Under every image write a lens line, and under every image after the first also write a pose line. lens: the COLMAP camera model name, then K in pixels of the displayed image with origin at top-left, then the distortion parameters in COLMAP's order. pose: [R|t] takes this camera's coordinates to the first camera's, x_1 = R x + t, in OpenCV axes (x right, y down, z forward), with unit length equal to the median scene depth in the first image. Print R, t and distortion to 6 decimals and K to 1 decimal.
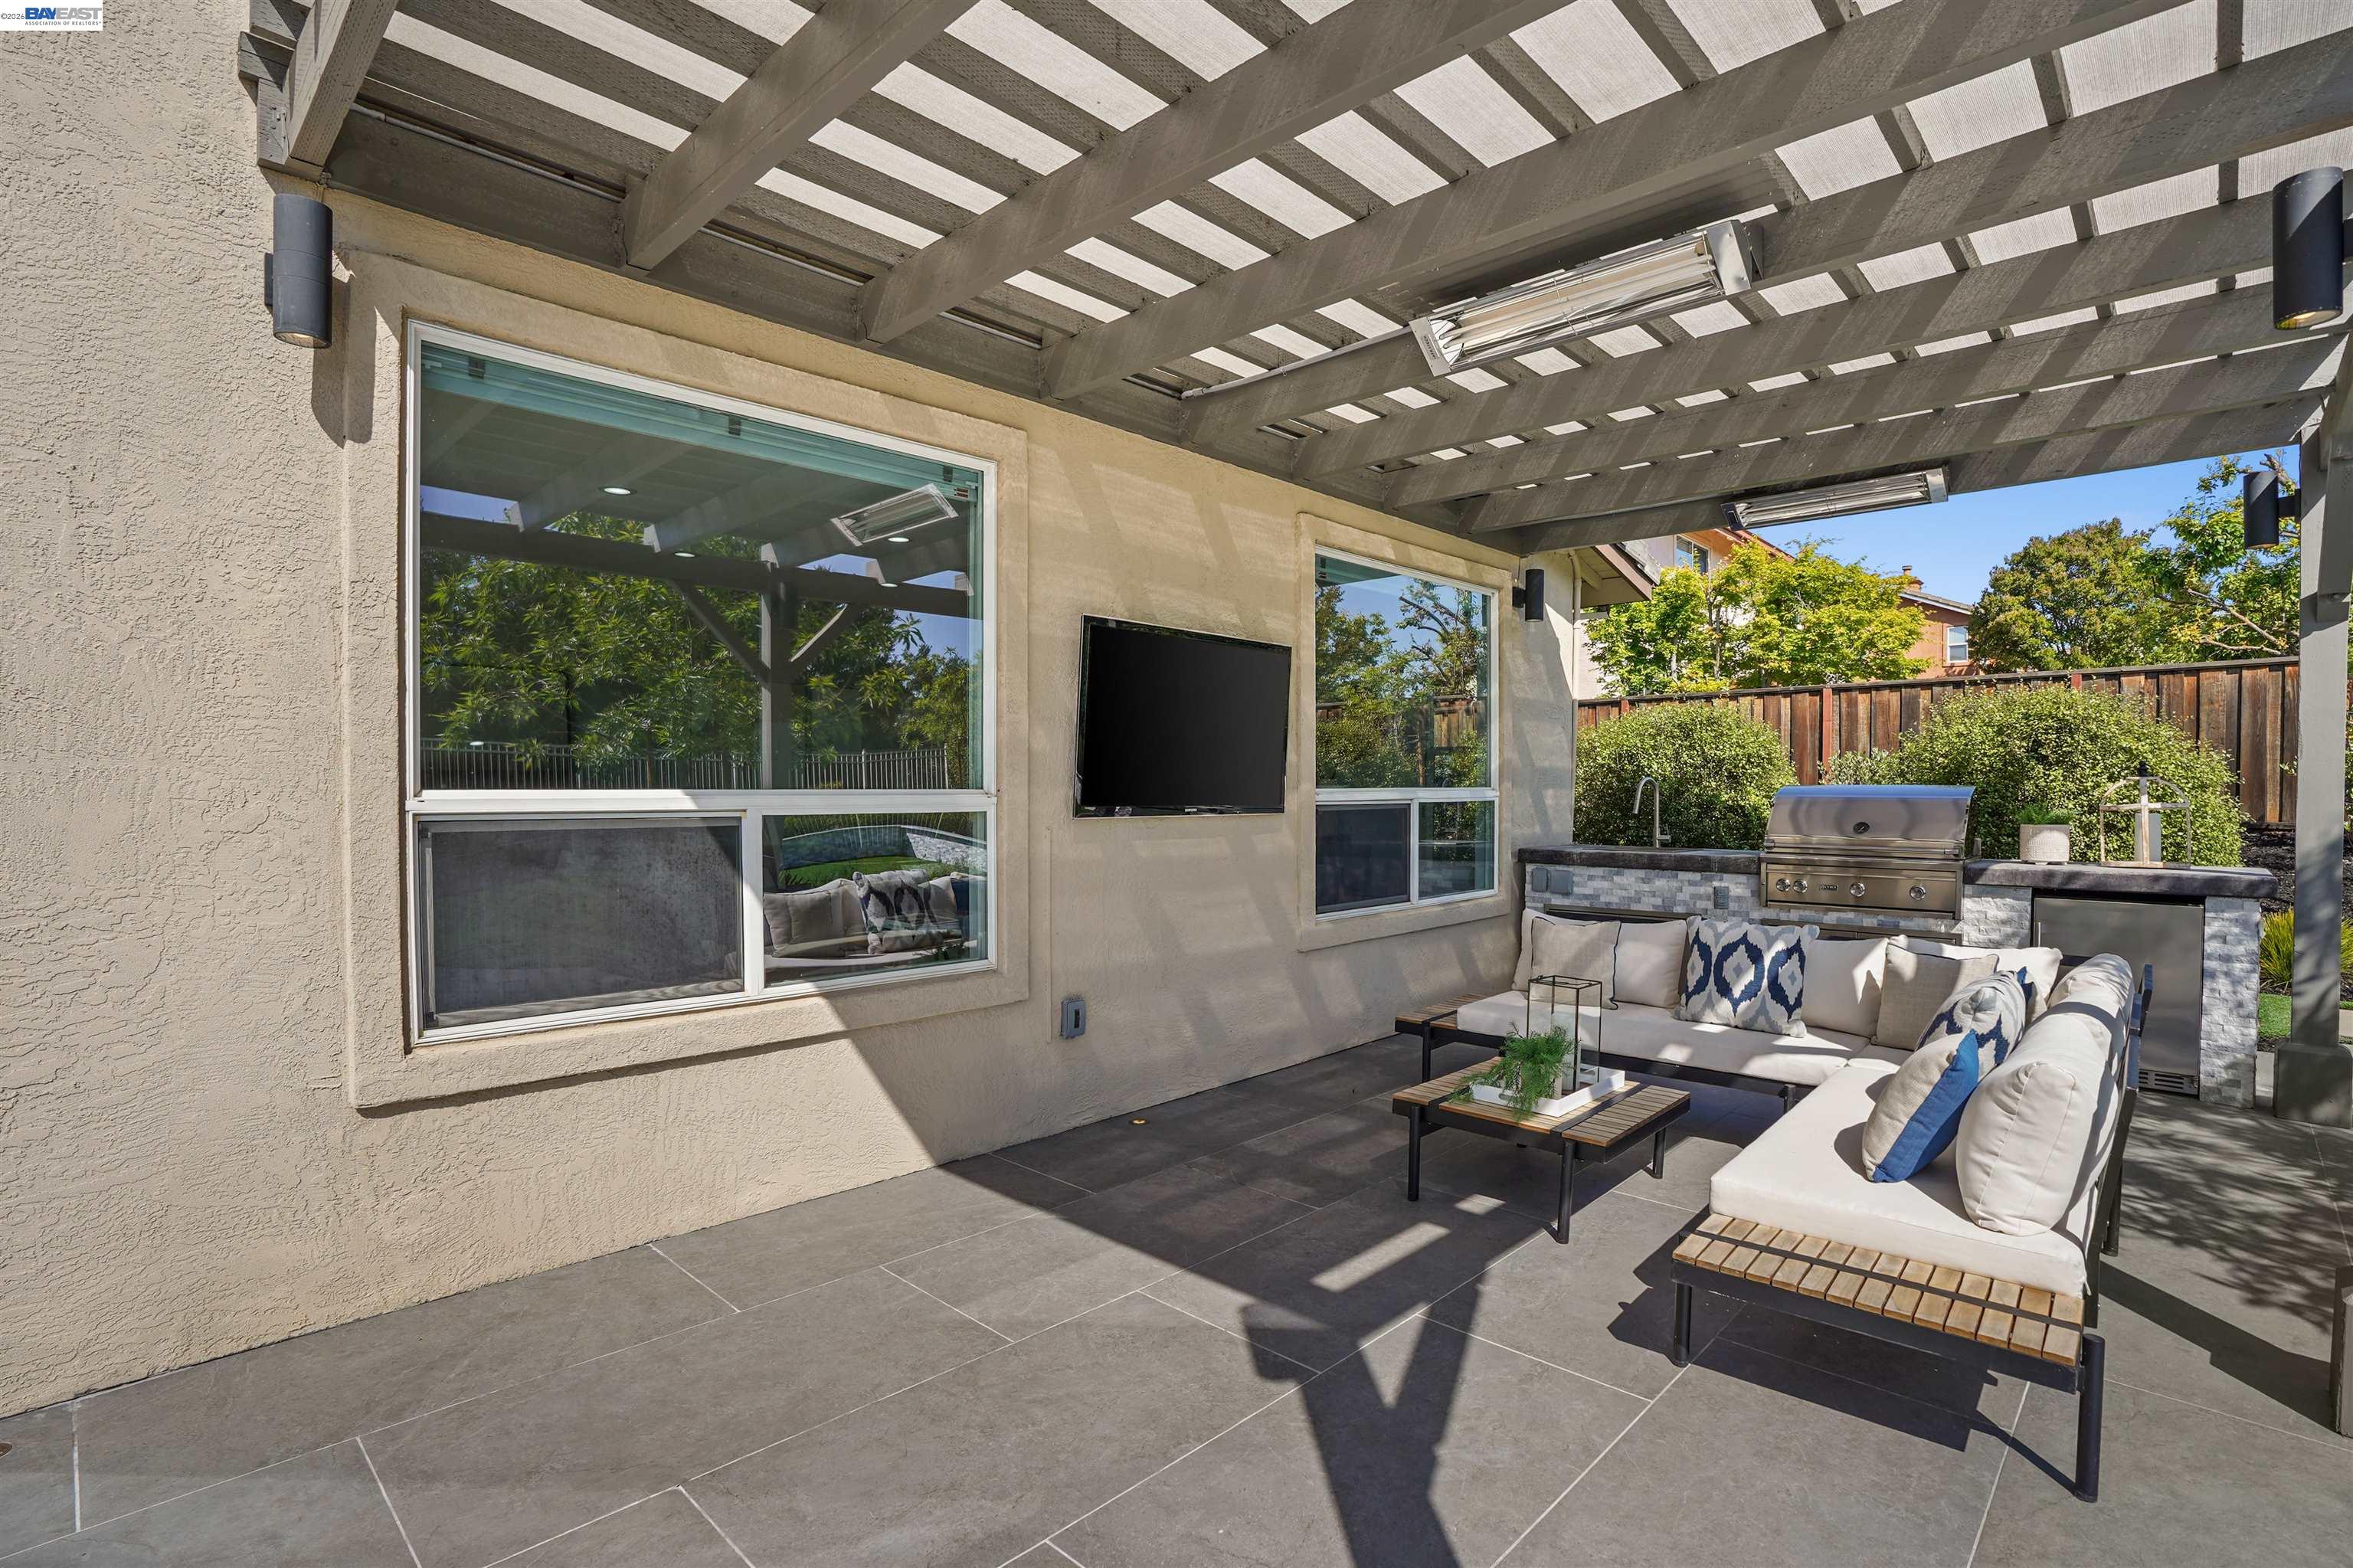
lens RADIAL K [[1113.9, 0, 1172.0], [0, 1113.9, 779.0], [0, 0, 1]] dist [-0.071775, 0.027665]
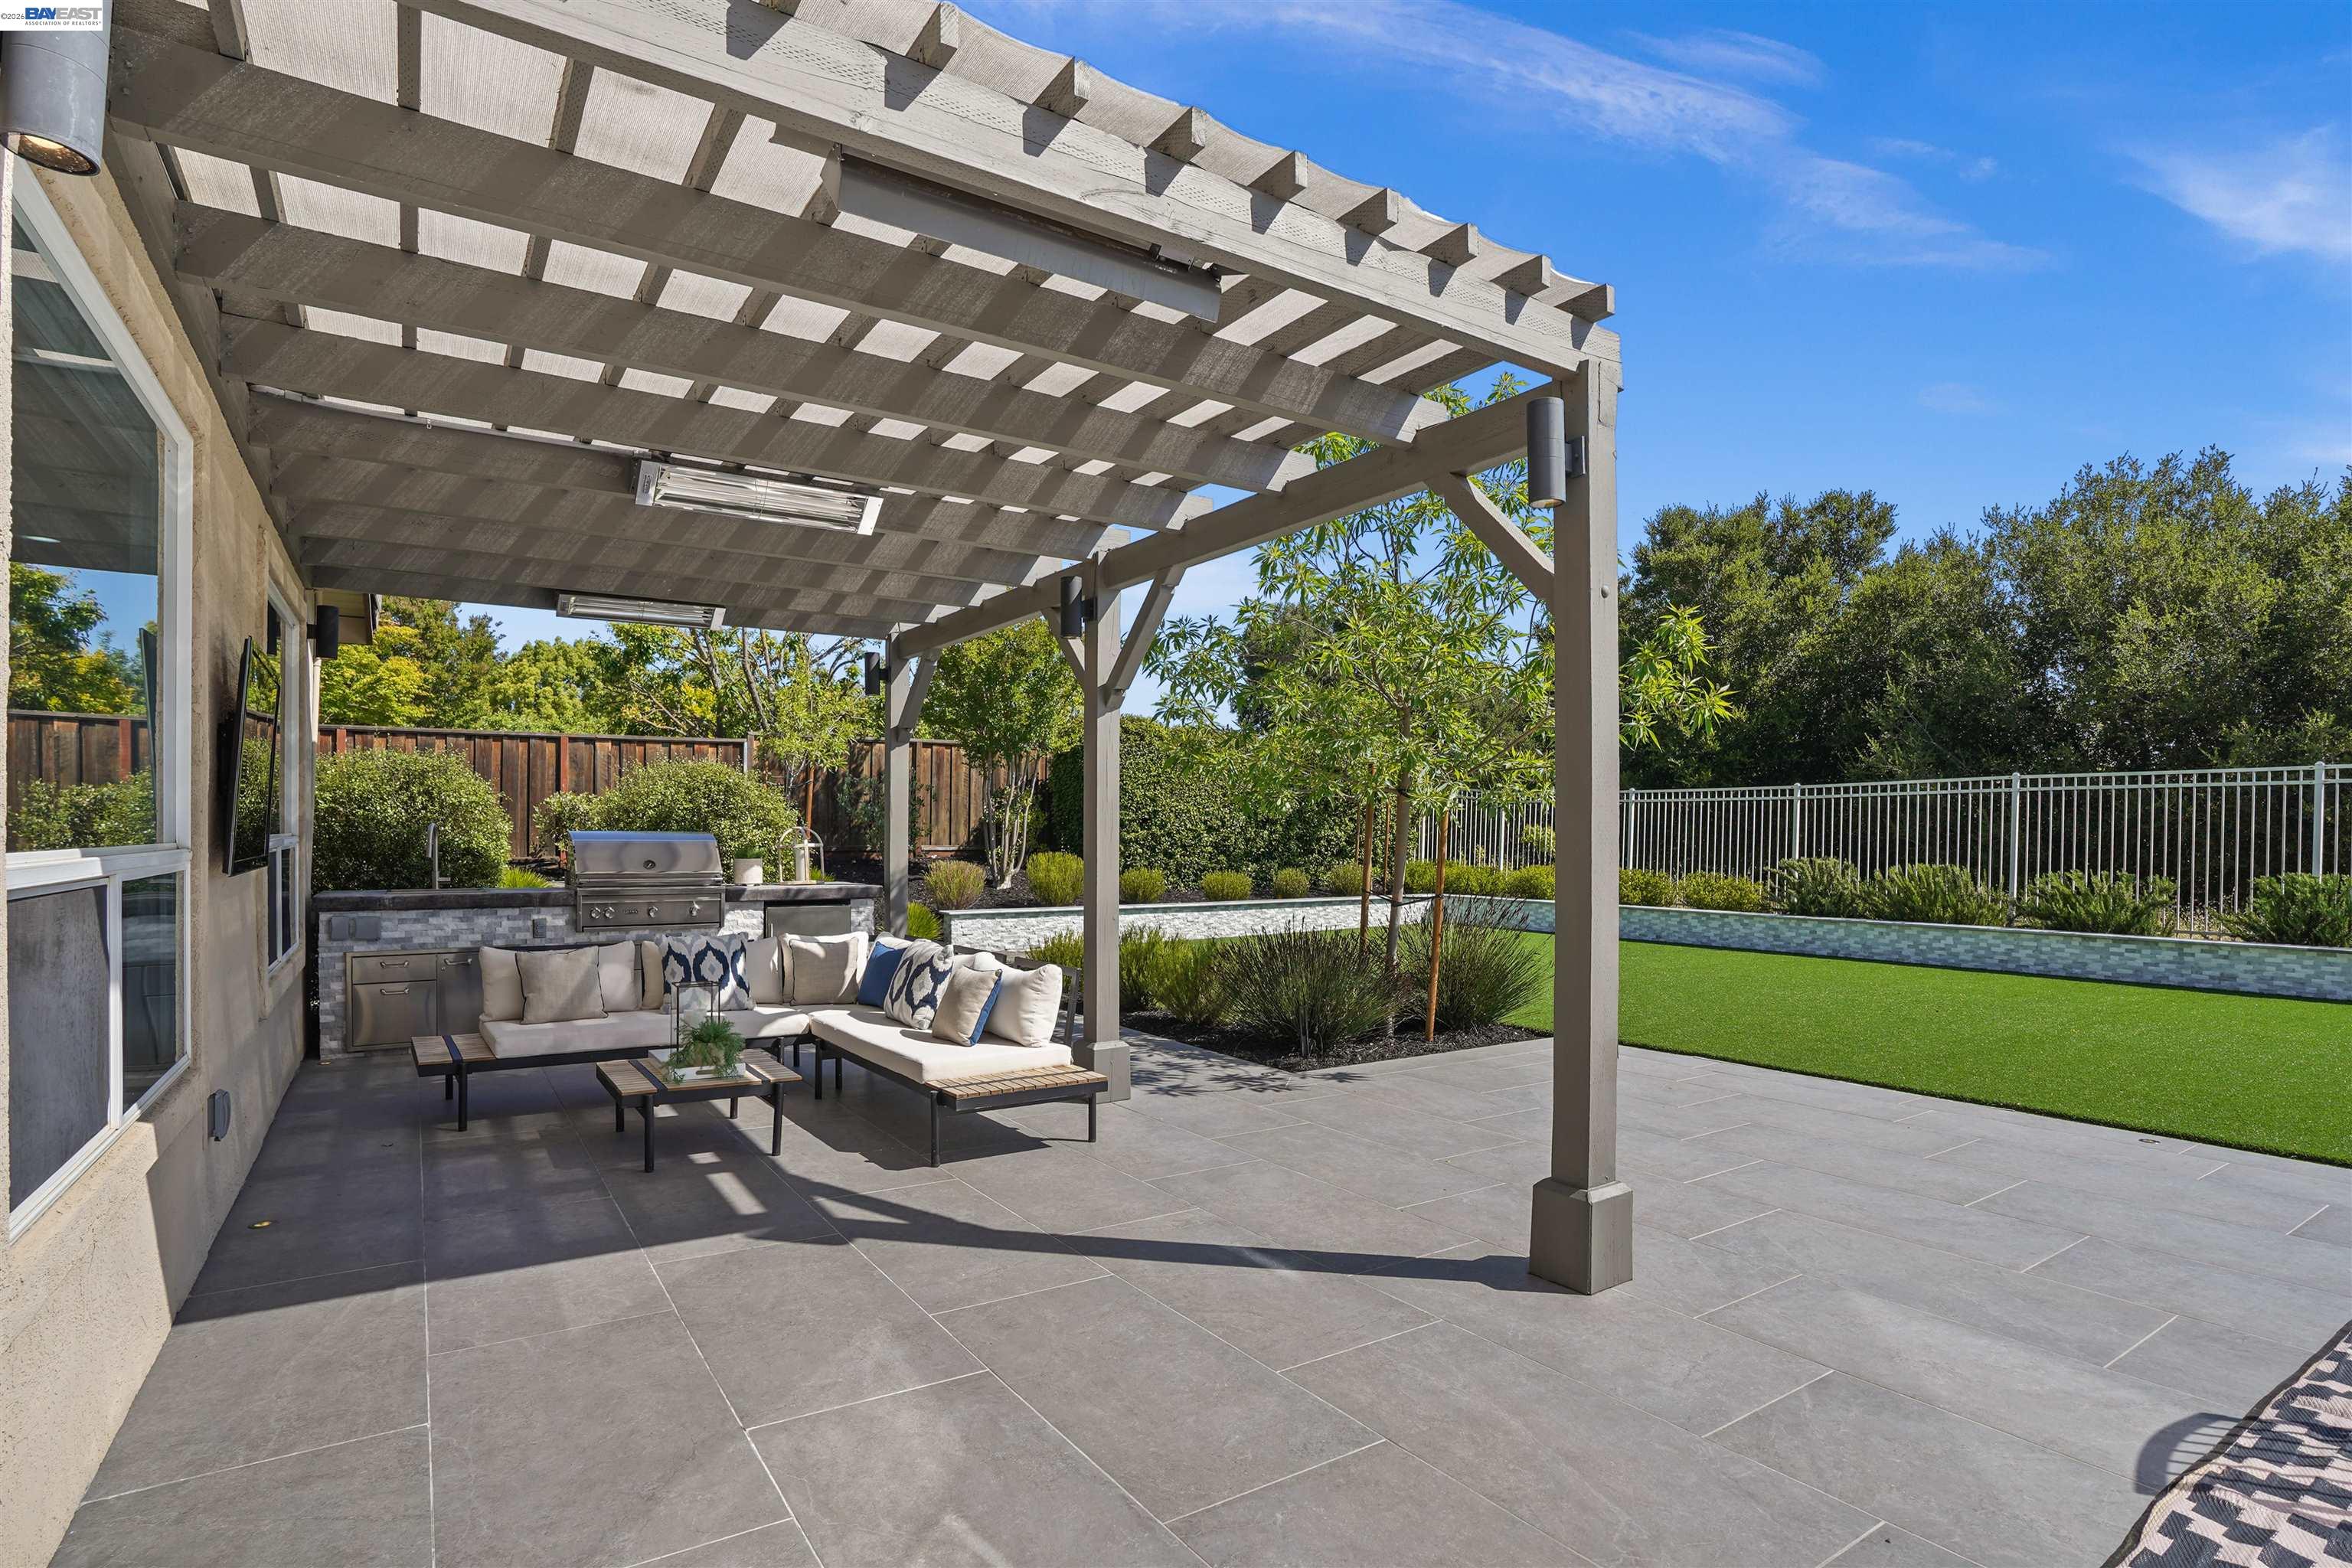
lens RADIAL K [[1174.1, 0, 1186.9], [0, 1174.1, 836.0], [0, 0, 1]] dist [-0.079635, 0.035011]
pose [[0.203598, -0.001103, 0.979054, -0.743223], [-0.014718, 0.999883, 0.004188, -0.004605], [-0.978944, -0.015263, 0.203558, 0.130854]]
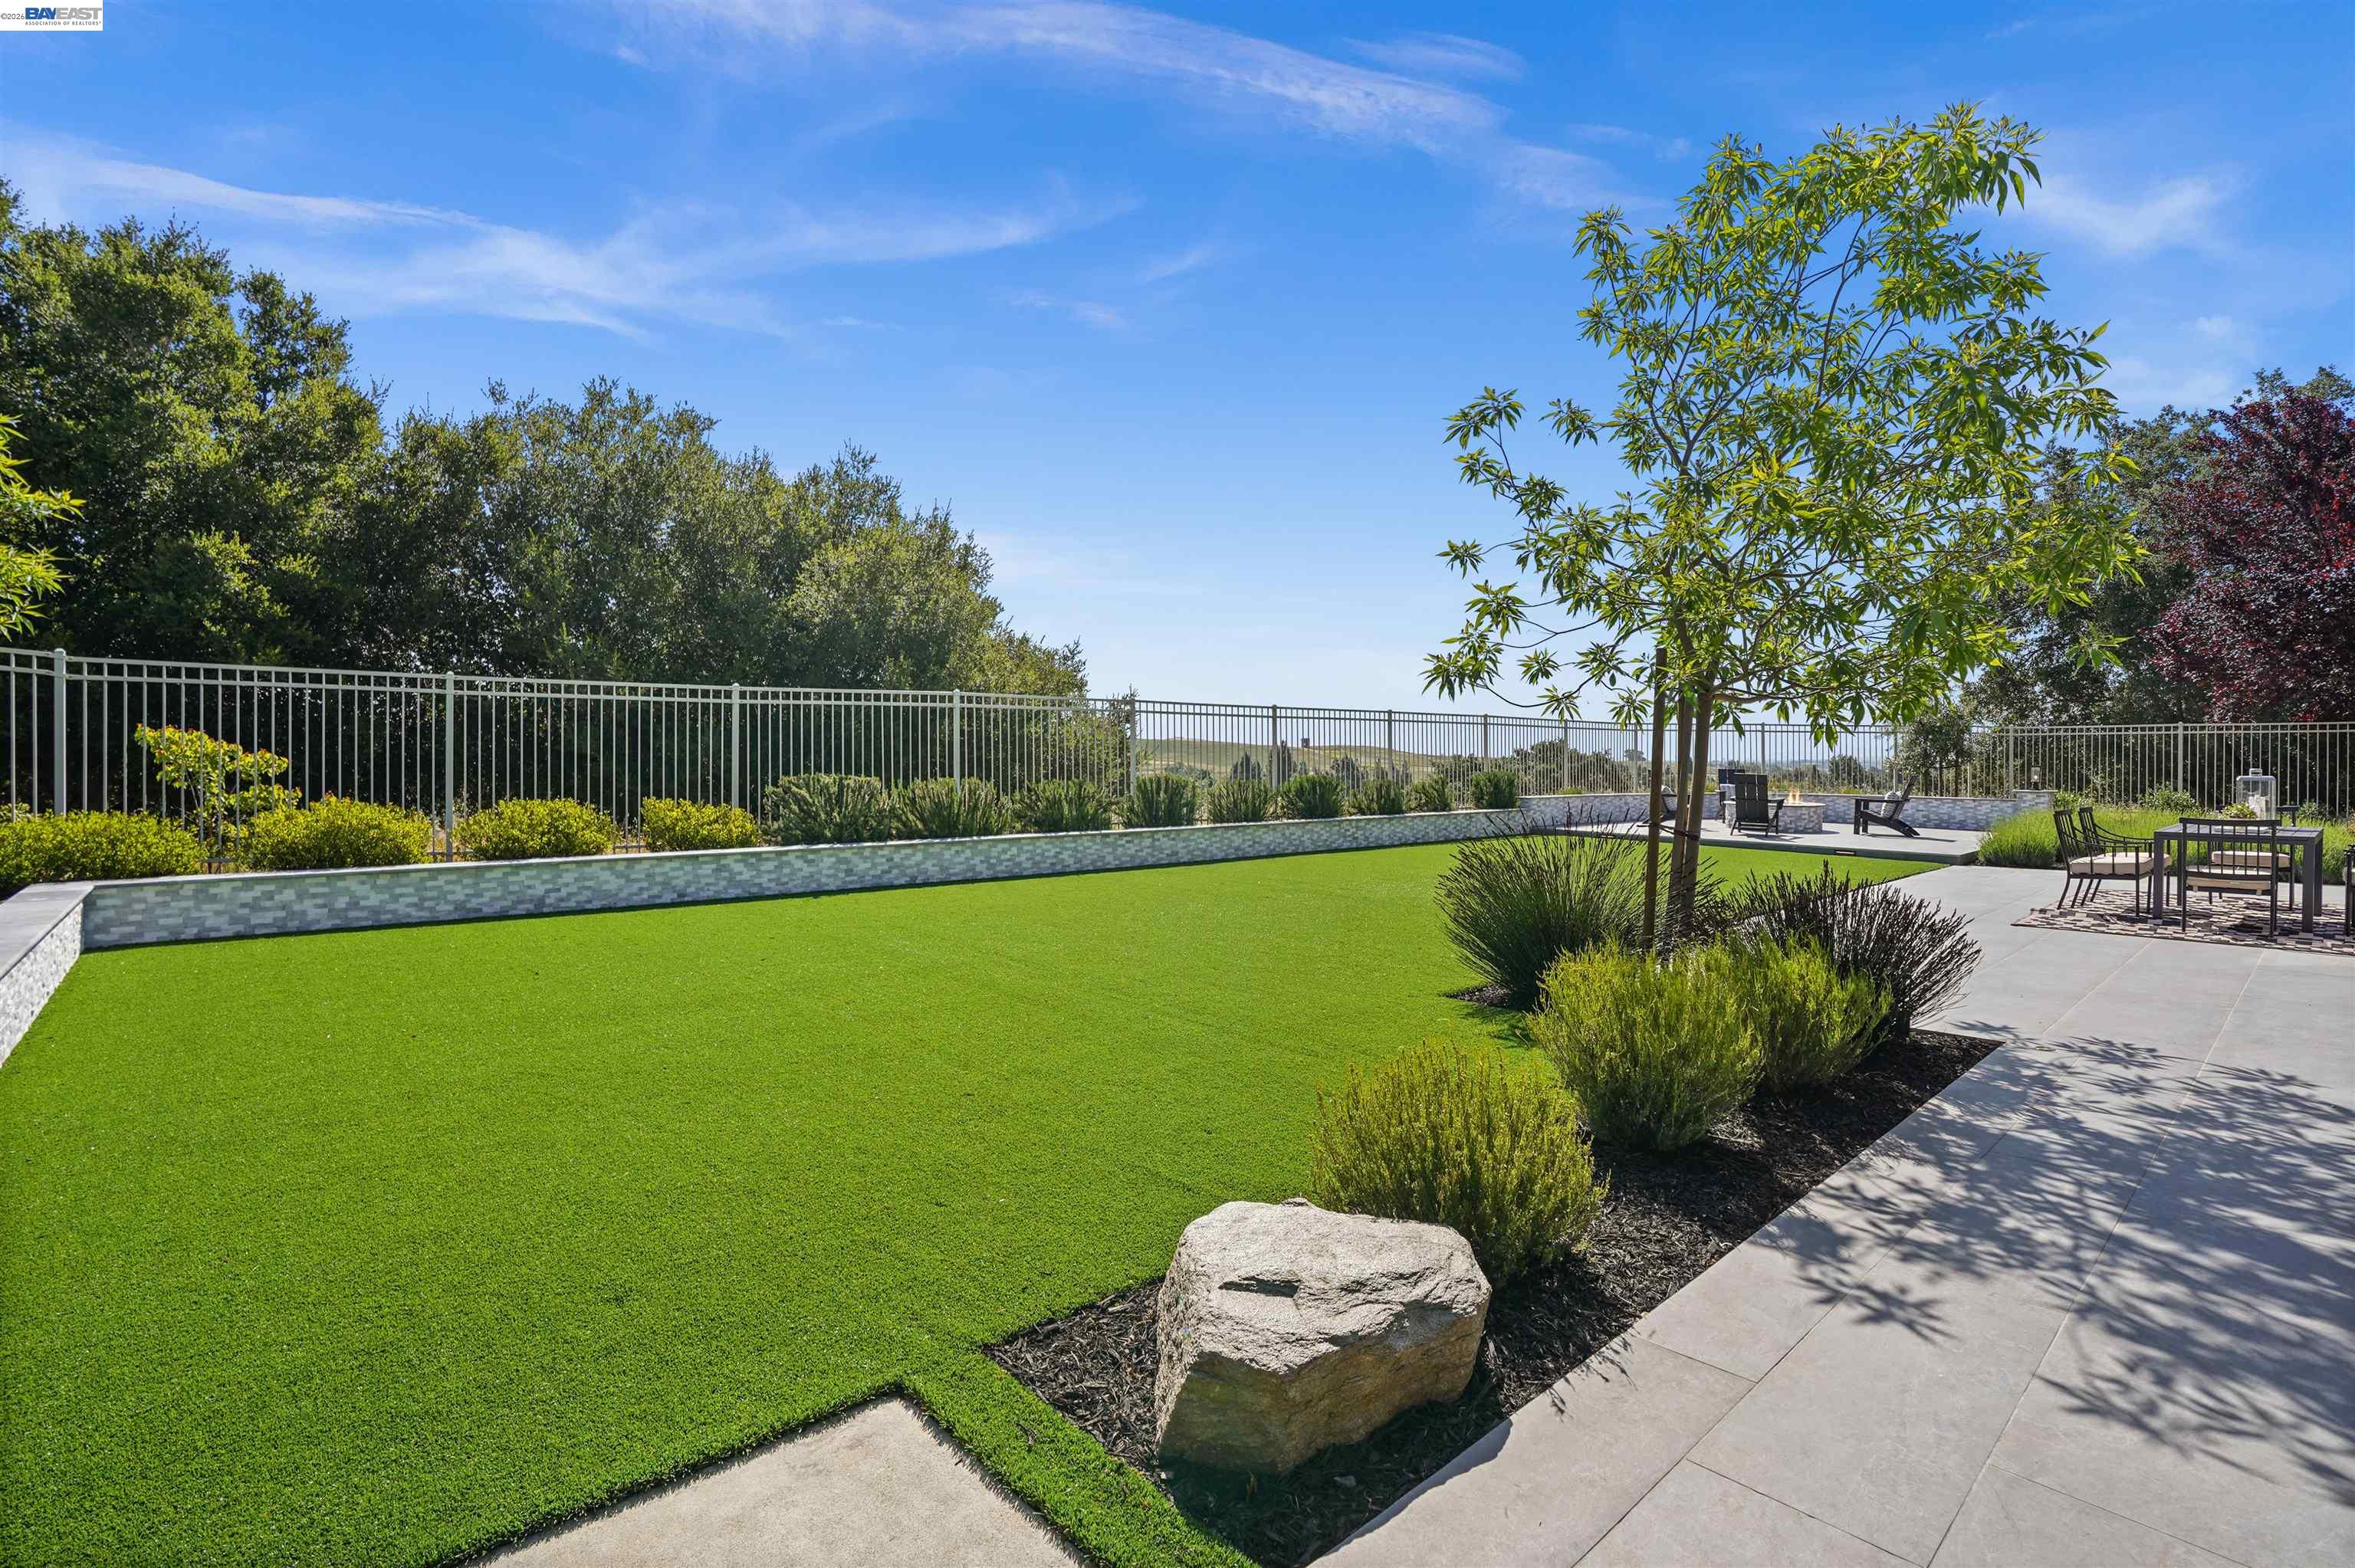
lens RADIAL K [[1117.2, 0, 1182.9], [0, 1117.2, 755.9], [0, 0, 1]] dist [-0.069737, 0.032719]
pose [[-0.998526, -0.010491, 0.053252, 1.606010], [-0.010770, 0.999930, -0.004951, 0.005050], [-0.053197, -0.005517, -0.998569, 1.527321]]
